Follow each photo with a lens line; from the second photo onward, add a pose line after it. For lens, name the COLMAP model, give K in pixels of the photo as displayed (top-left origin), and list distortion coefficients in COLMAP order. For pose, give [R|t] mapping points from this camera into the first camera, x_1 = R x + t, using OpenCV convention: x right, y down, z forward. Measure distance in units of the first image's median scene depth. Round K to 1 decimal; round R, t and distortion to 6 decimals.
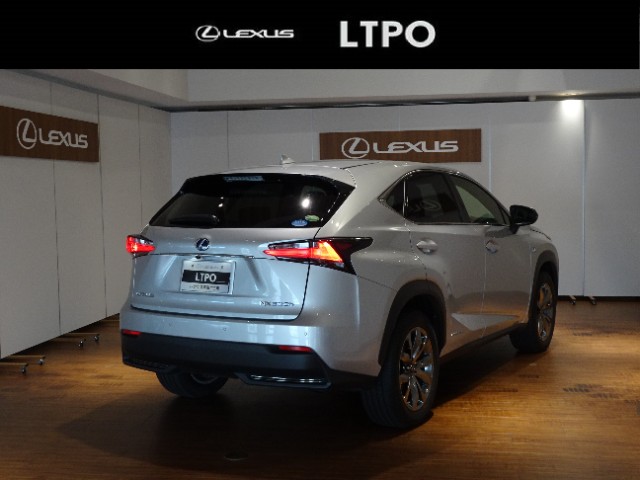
lens RADIAL K [[840.5, 0, 320.0], [0, 840.5, 240.0], [0, 0, 1]] dist [-0.002923, 0.032086]
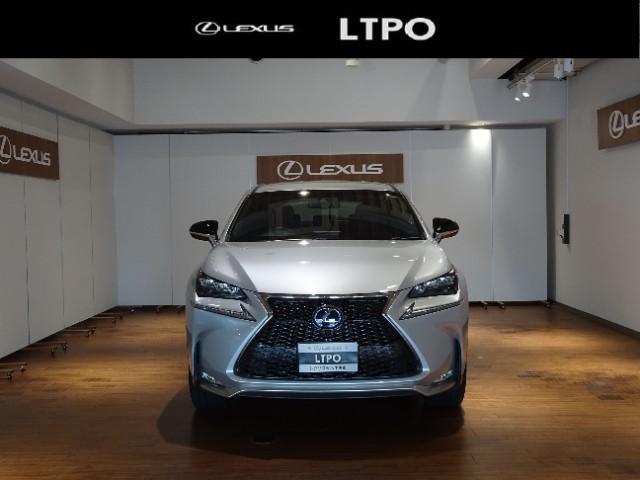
lens RADIAL K [[781.3, 0, 311.1], [0, 781.3, 240.9], [0, 0, 1]] dist [0.001760, -0.008345]
pose [[0.988048, -0.004467, 0.154080, -0.108268], [0.009171, 0.999513, -0.029832, 0.016656], [-0.153871, 0.030889, 0.987608, -0.008181]]
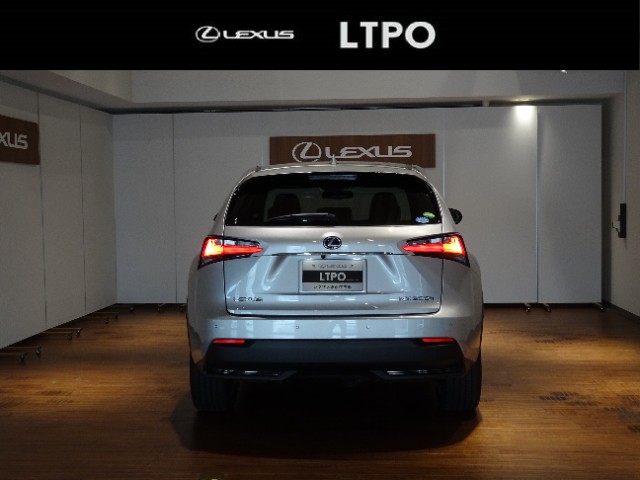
lens RADIAL K [[840.5, 0, 320.0], [0, 840.5, 240.0], [0, 0, 1]] dist [-0.002923, 0.032086]
pose [[0.996235, -0.001667, 0.086682, -0.033315], [0.002883, 0.999899, -0.013897, 0.006206], [-0.086650, 0.014094, 0.996139, 0.039103]]
